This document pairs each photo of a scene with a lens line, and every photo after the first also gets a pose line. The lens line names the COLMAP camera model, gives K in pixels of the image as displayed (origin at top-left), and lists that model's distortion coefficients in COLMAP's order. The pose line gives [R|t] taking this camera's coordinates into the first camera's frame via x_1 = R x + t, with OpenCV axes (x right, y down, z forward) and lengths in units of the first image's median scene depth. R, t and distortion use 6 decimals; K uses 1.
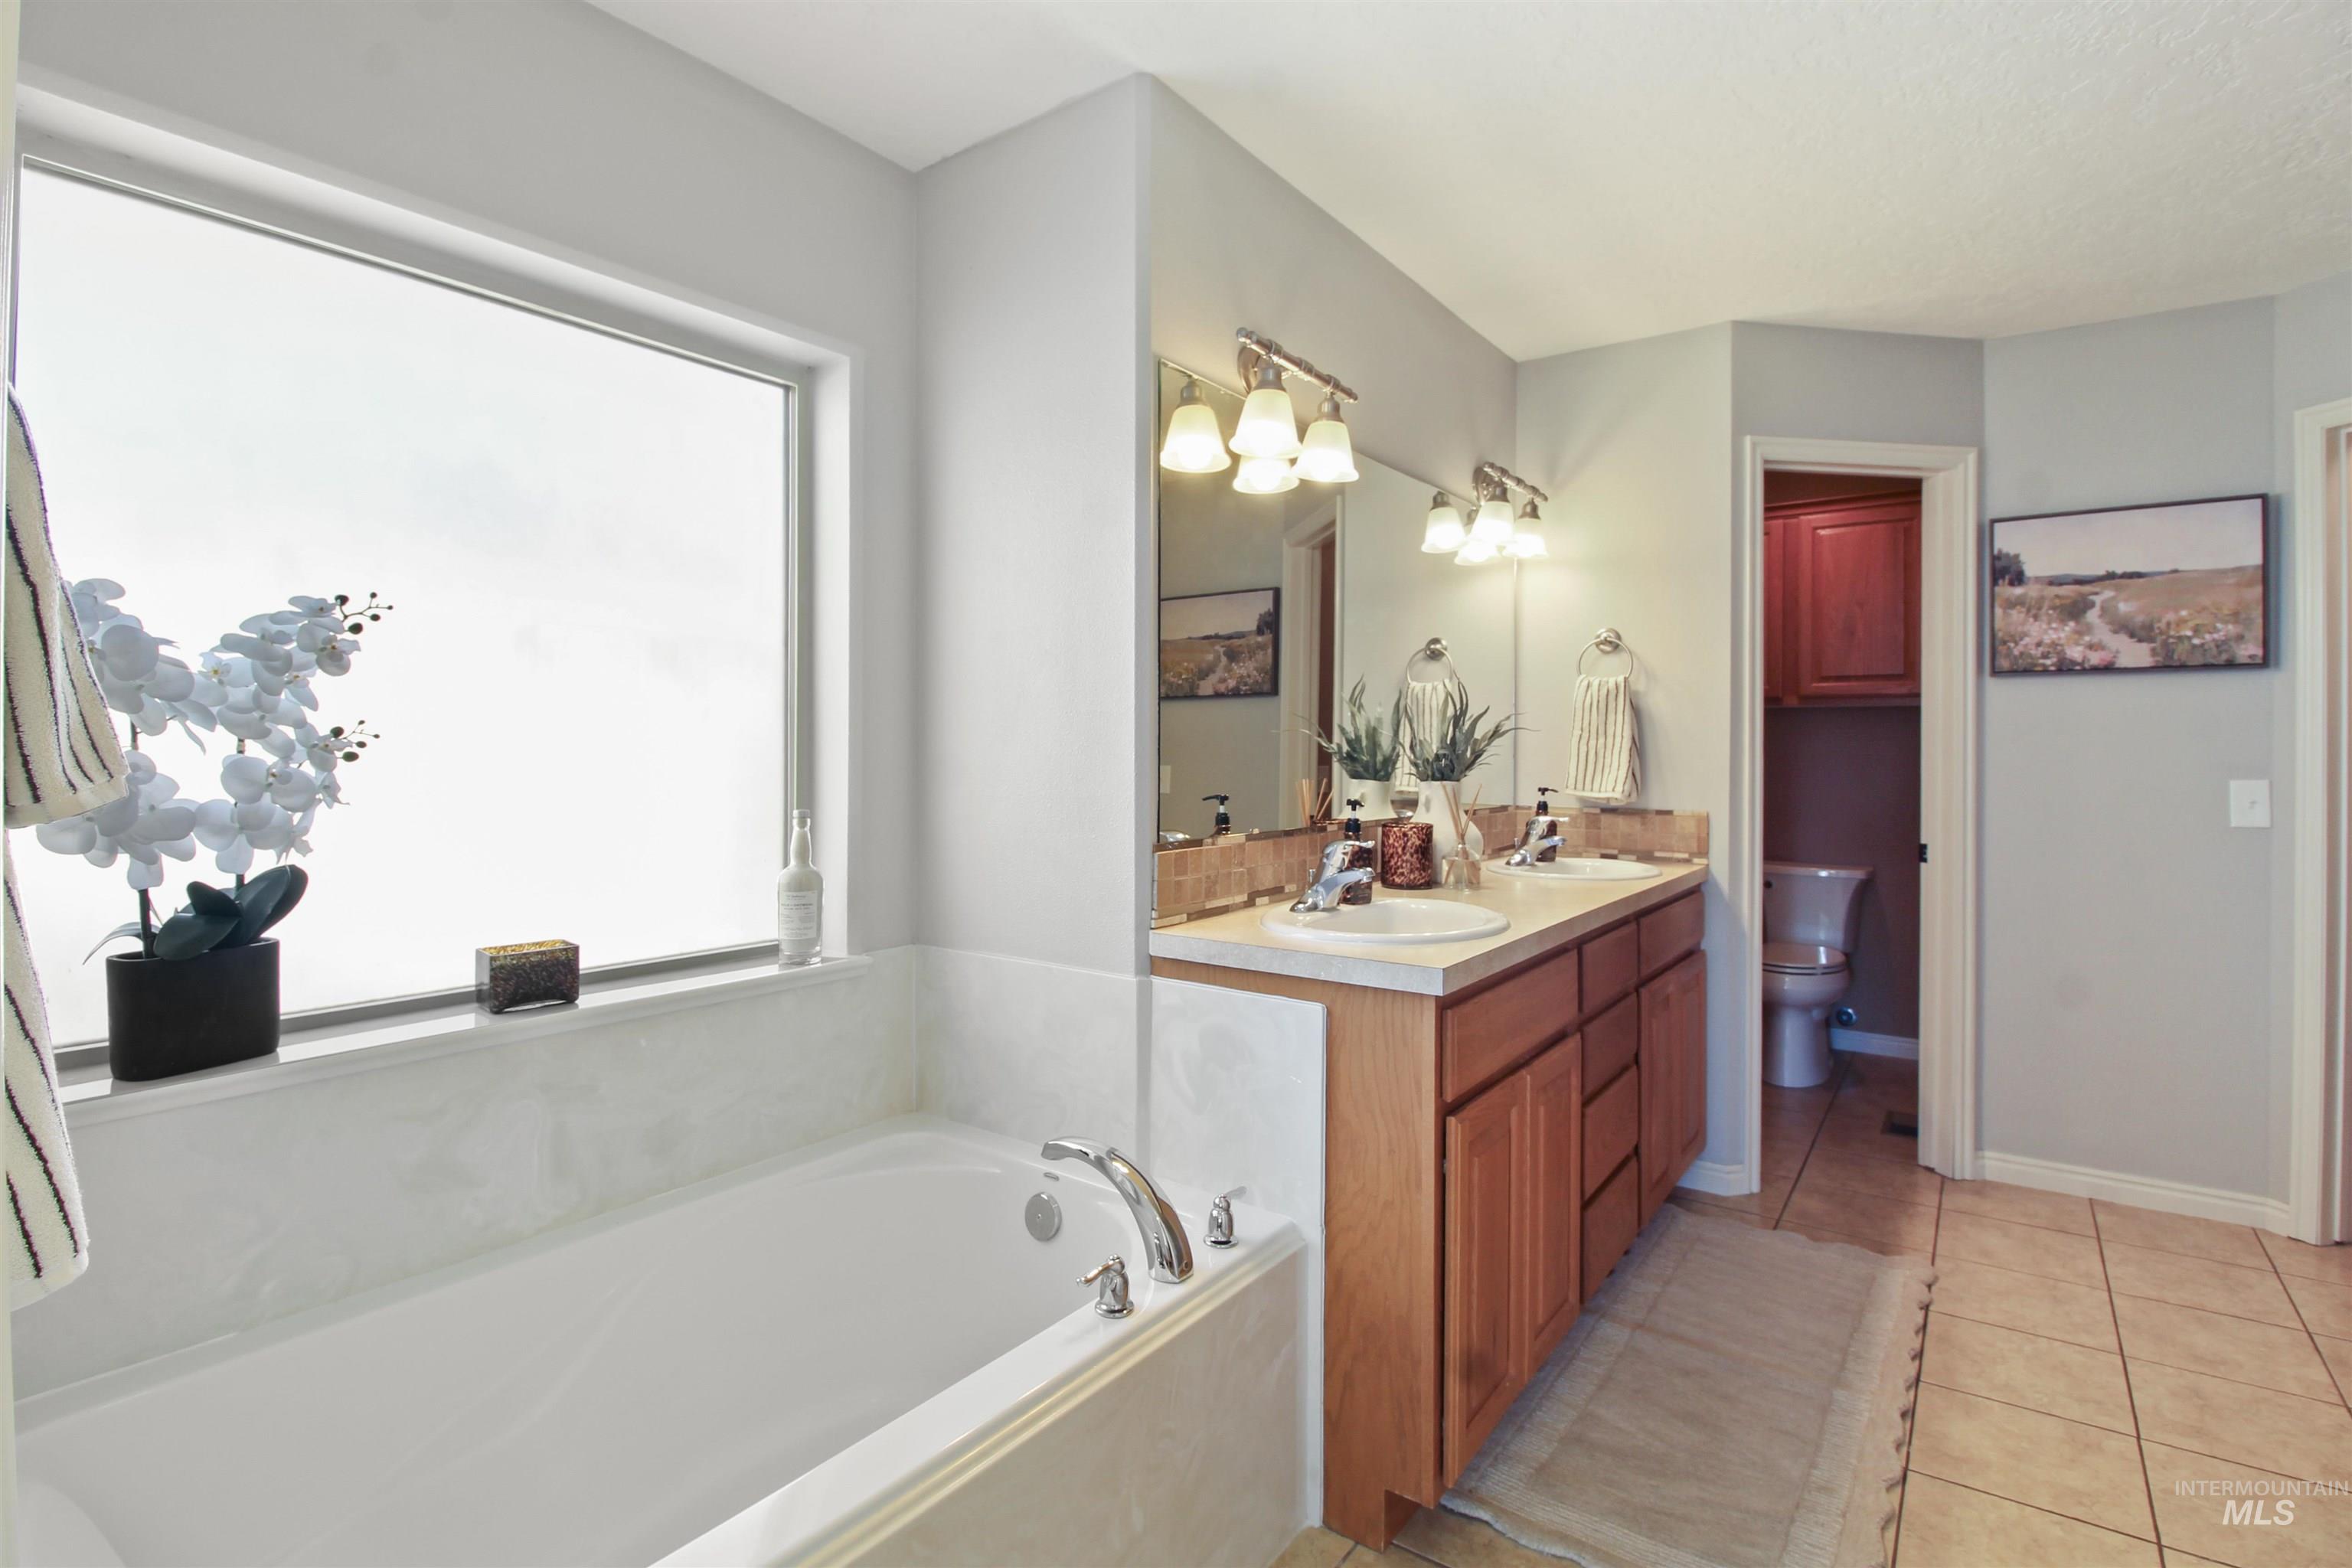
lens RADIAL K [[1123.5, 0, 1193.4], [0, 1123.5, 751.2], [0, 0, 1]] dist [0.005205, -0.017924]
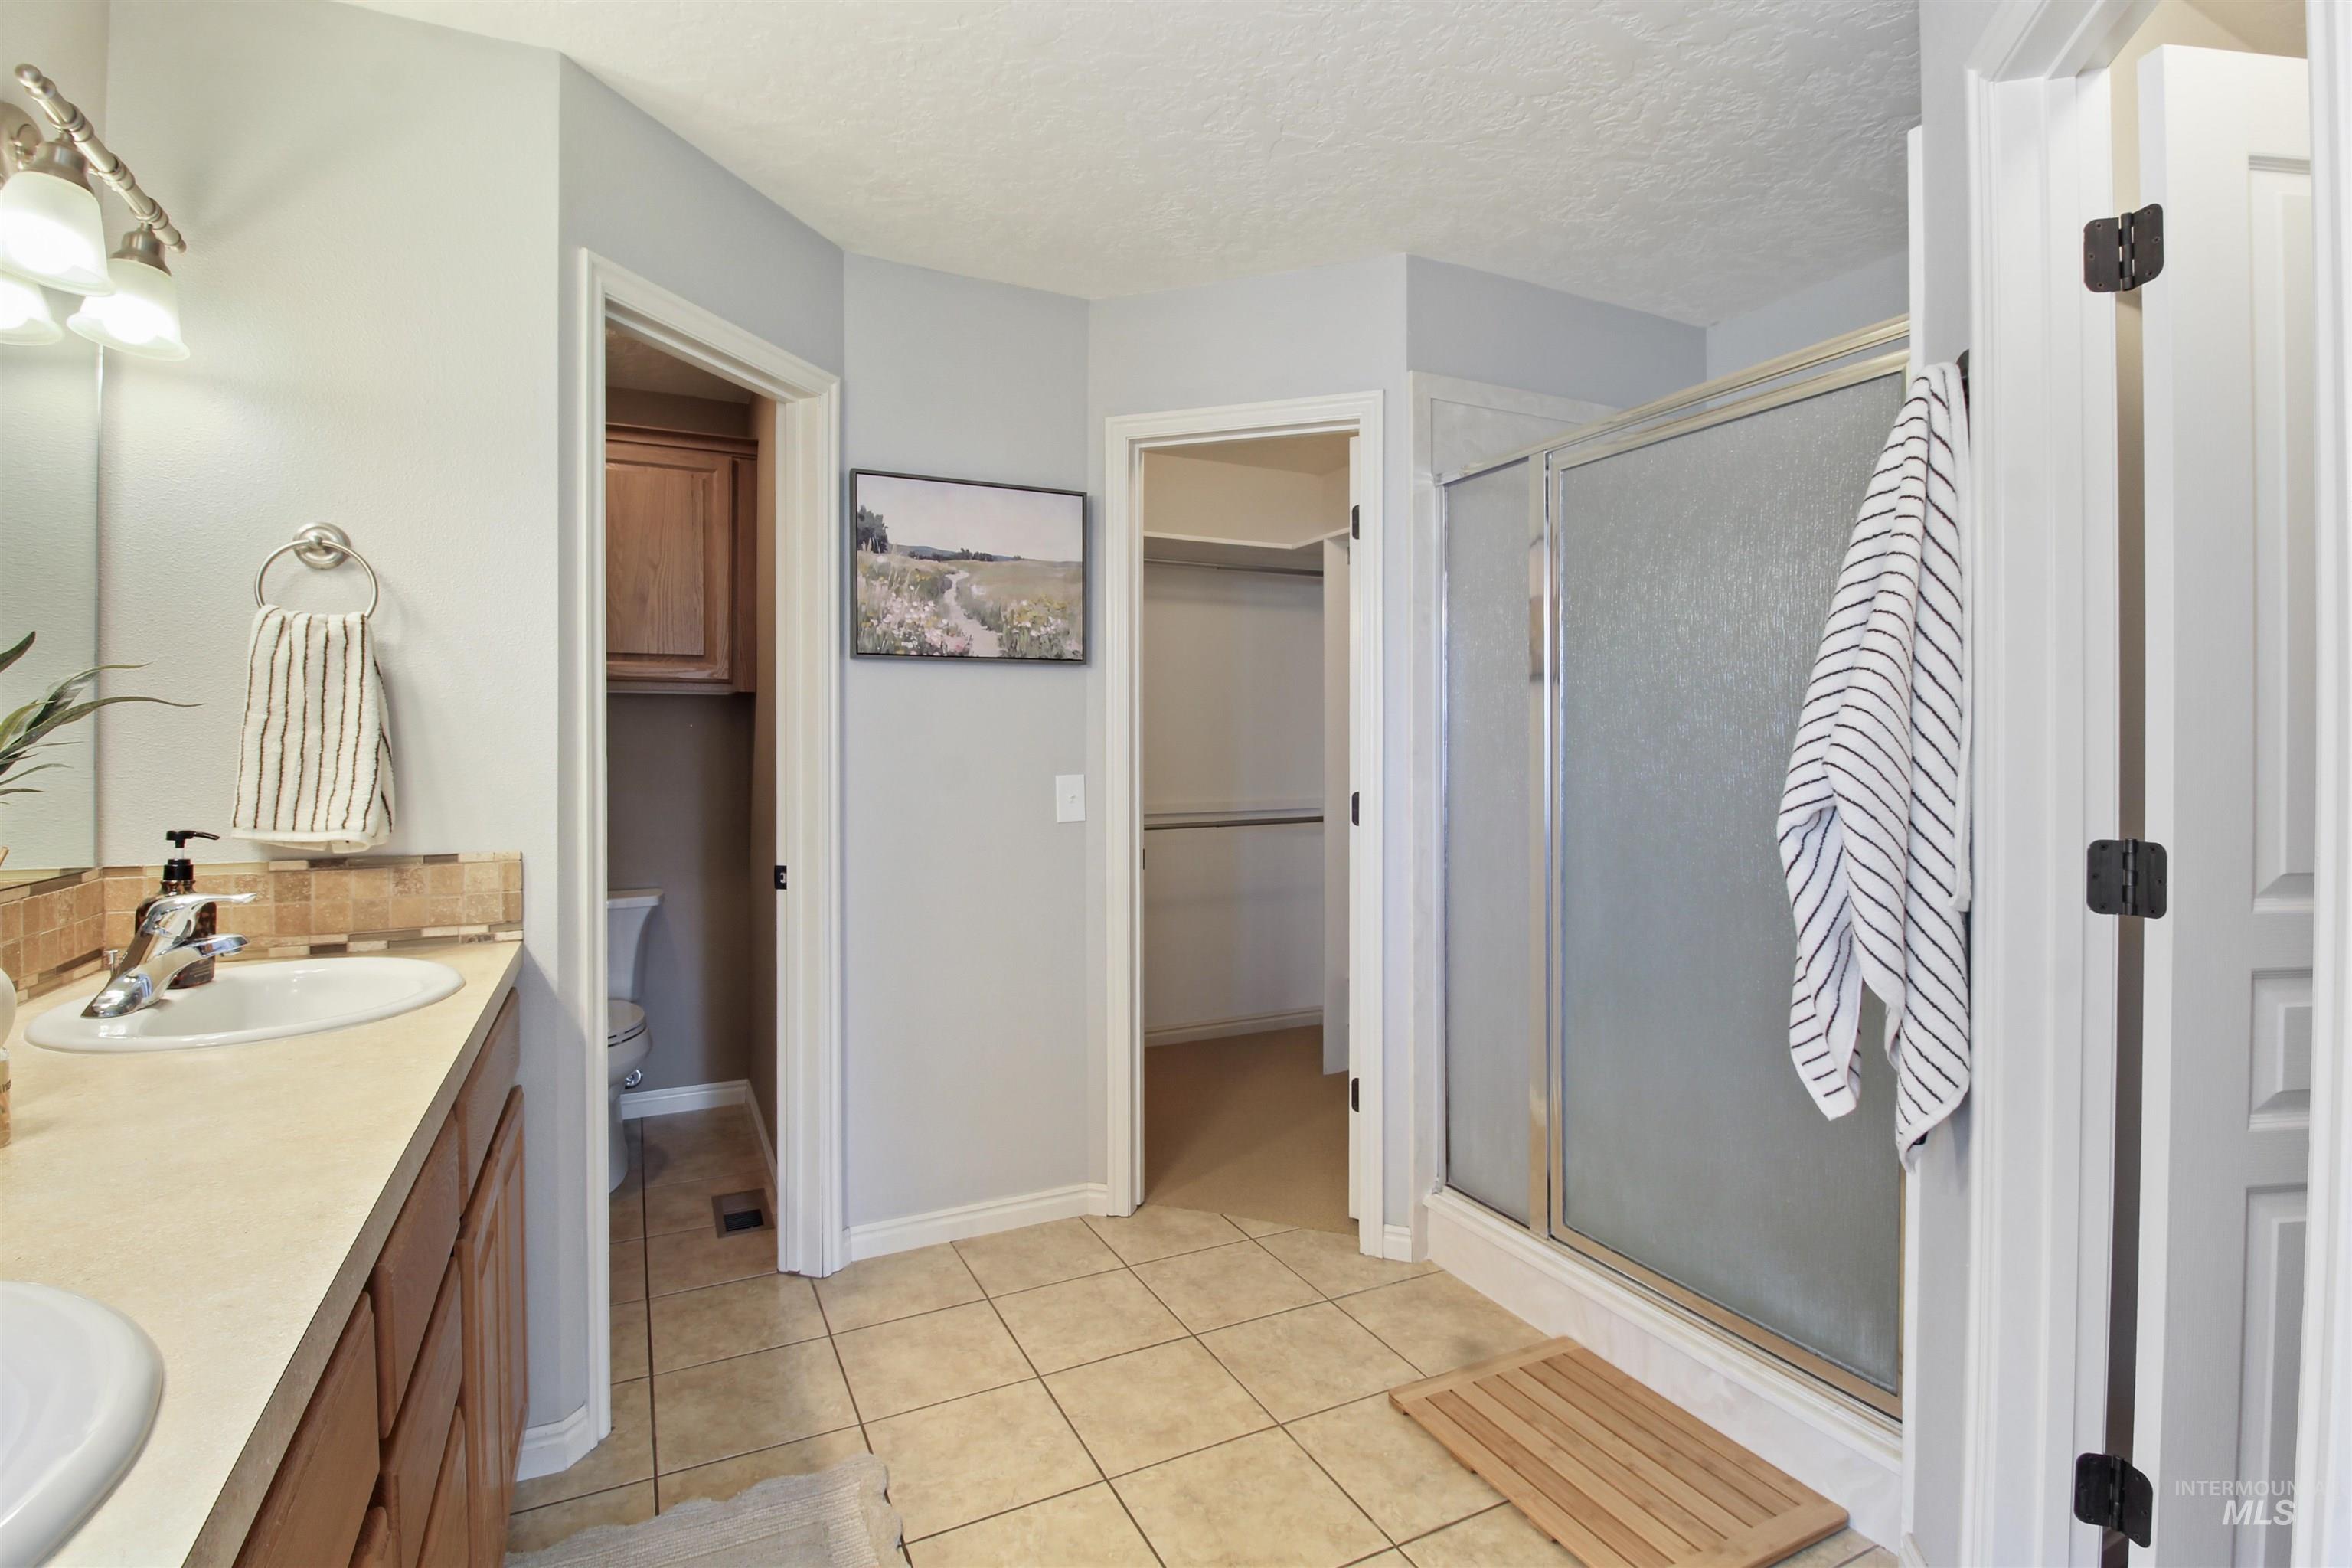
lens RADIAL K [[1123.5, 0, 1193.4], [0, 1123.5, 751.2], [0, 0, 1]] dist [0.005205, -0.017924]
pose [[0.476202, -0.008689, 0.879293, 0.100638], [0.005507, 0.999961, 0.006899, -0.002113], [-0.879319, 0.001557, 0.476231, 0.395202]]
